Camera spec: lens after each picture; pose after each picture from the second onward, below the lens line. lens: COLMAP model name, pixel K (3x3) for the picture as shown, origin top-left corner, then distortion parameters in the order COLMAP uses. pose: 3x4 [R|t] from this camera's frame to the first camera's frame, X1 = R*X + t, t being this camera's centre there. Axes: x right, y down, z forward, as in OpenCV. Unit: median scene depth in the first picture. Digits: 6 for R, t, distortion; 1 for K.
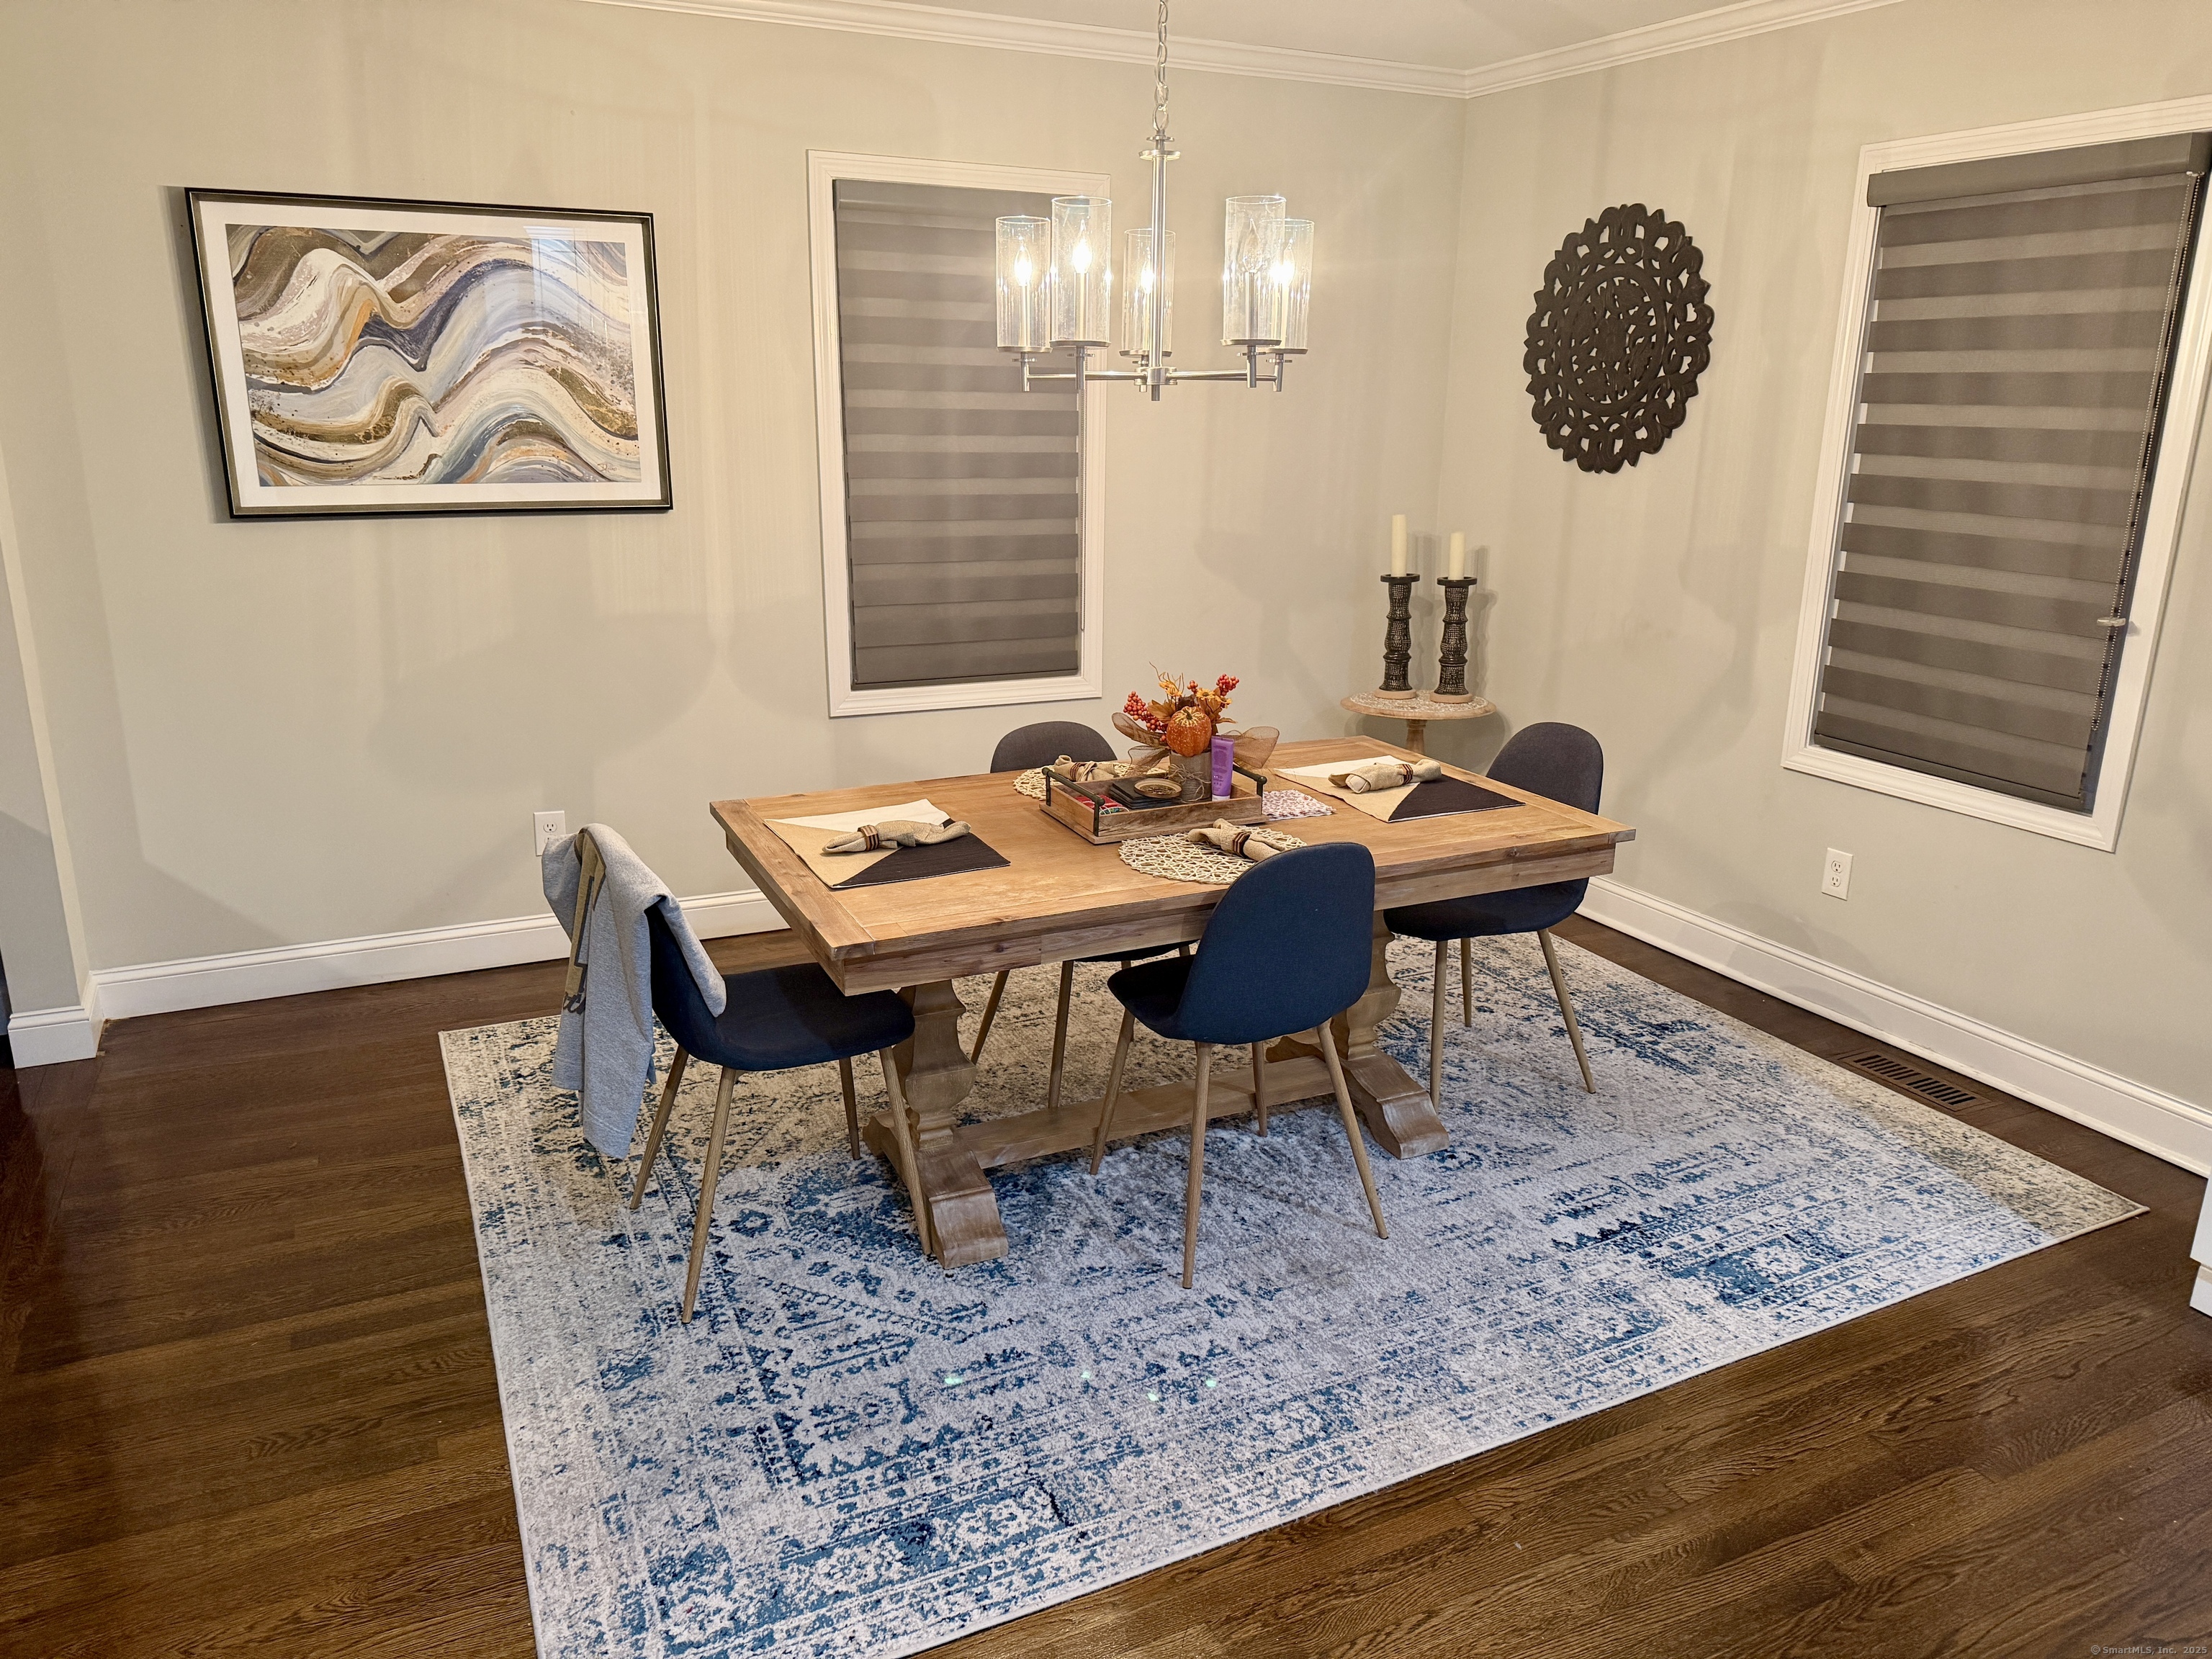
lens RADIAL K [[1546.8, 0, 1113.9], [0, 1546.8, 826.4], [0, 0, 1]] dist [0.144883, -0.287553]
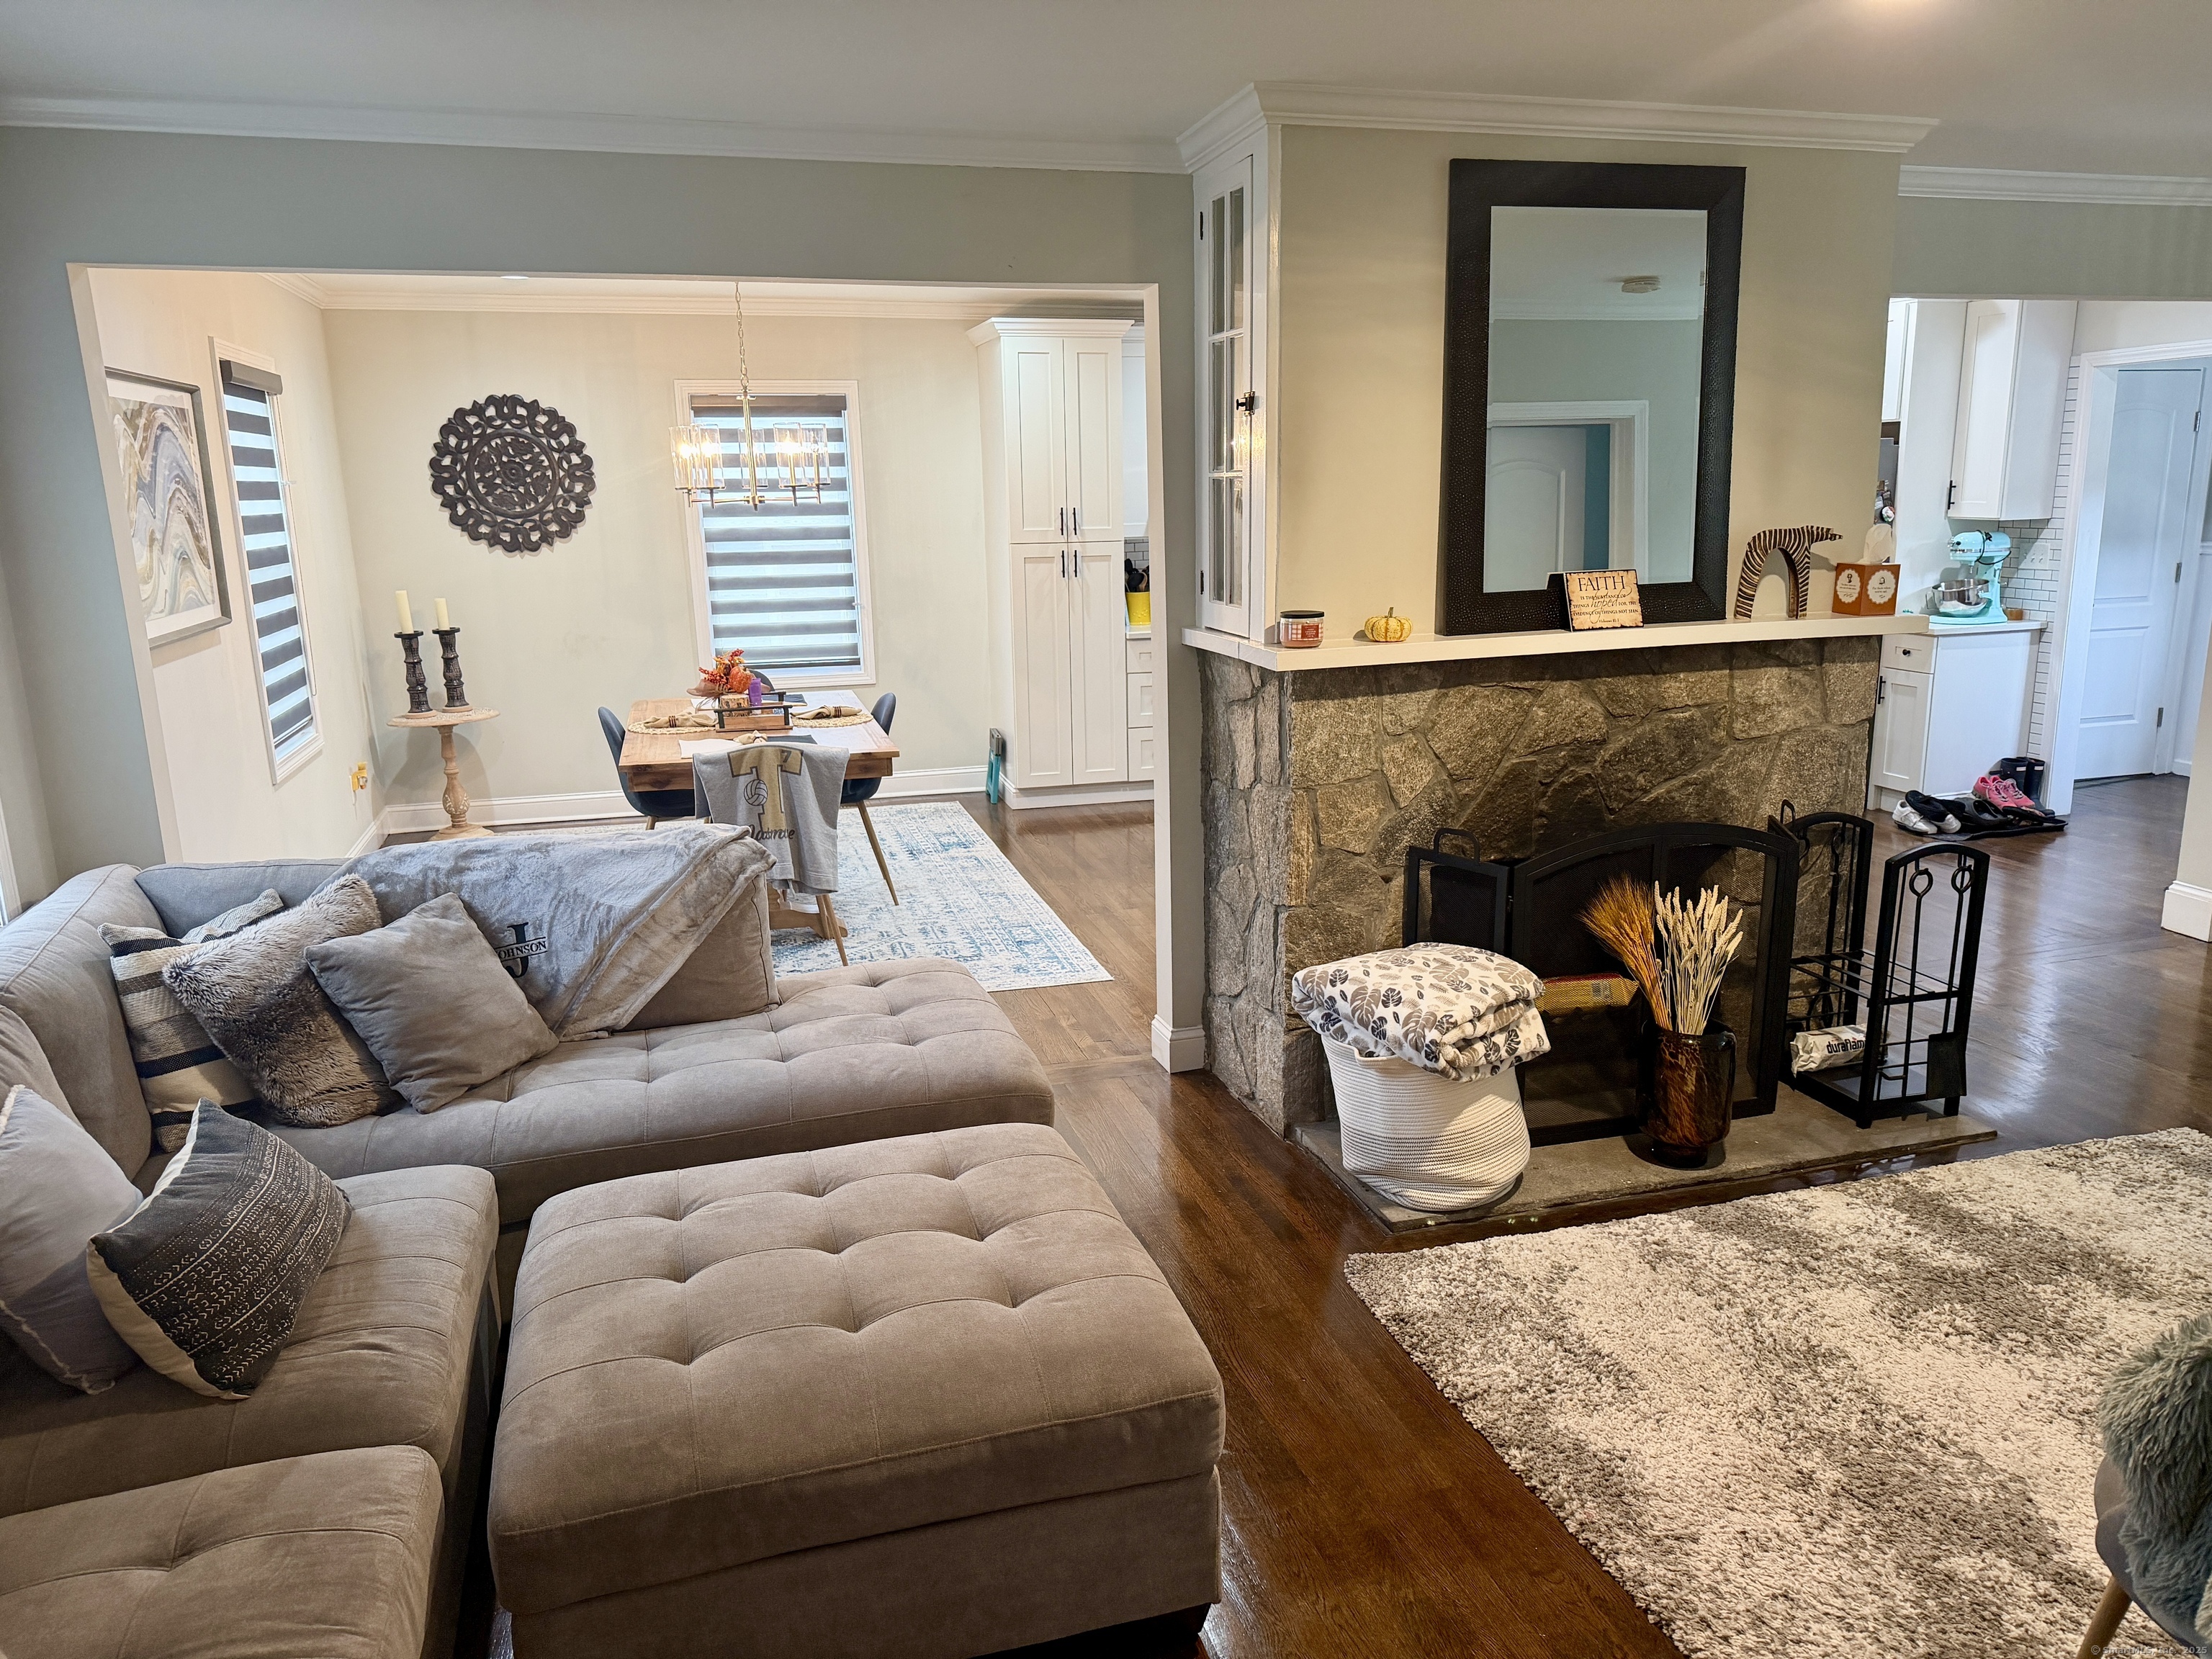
lens RADIAL K [[1546.8, 0, 1113.9], [0, 1546.8, 826.4], [0, 0, 1]] dist [0.144883, -0.287553]
pose [[0.179806, -0.229014, 0.956672, -1.464106], [0.286583, 0.942532, 0.171766, -0.073783], [-0.941031, 0.243281, 0.235105, 0.124669]]
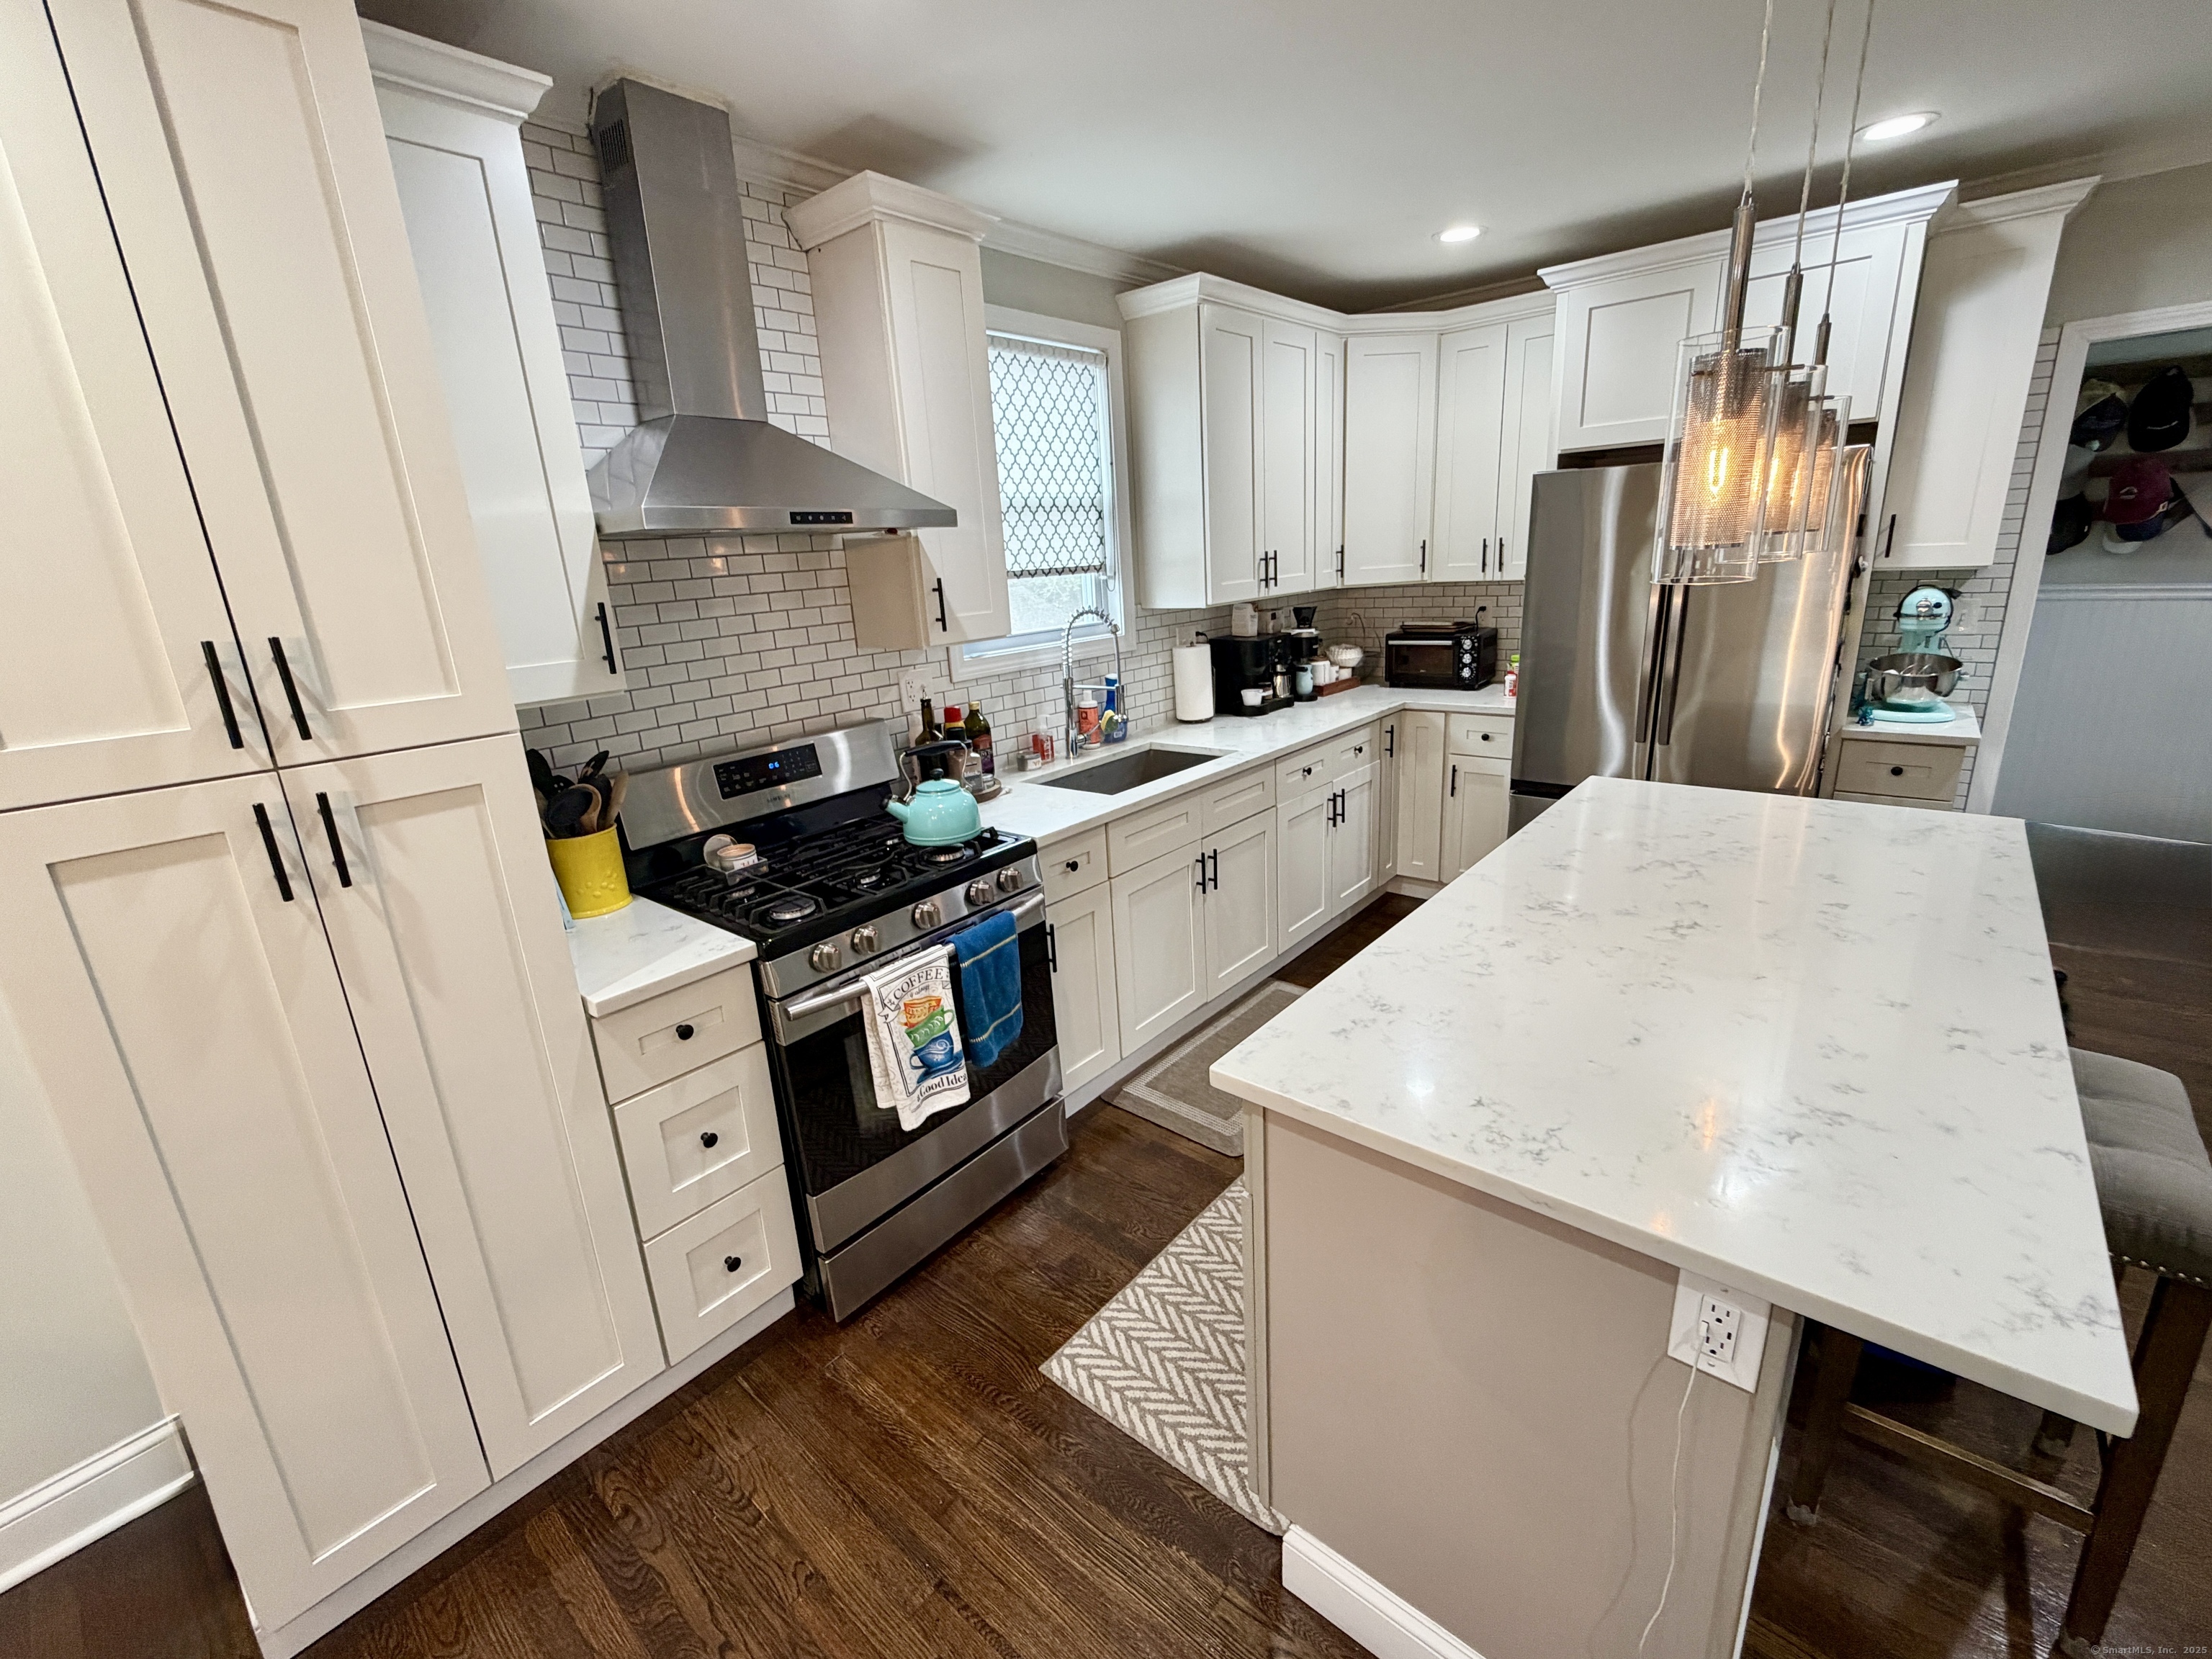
lens RADIAL K [[941.3, 0, 1113.2], [0, 941.3, 827.8], [0, 0, 1]] dist [0.001272, -0.000492]
pose [[-0.402523, -0.252063, 0.880023, 0.125040], [0.290655, 0.876405, 0.383972, -0.114842], [-0.868041, 0.410341, -0.279510, 0.413127]]
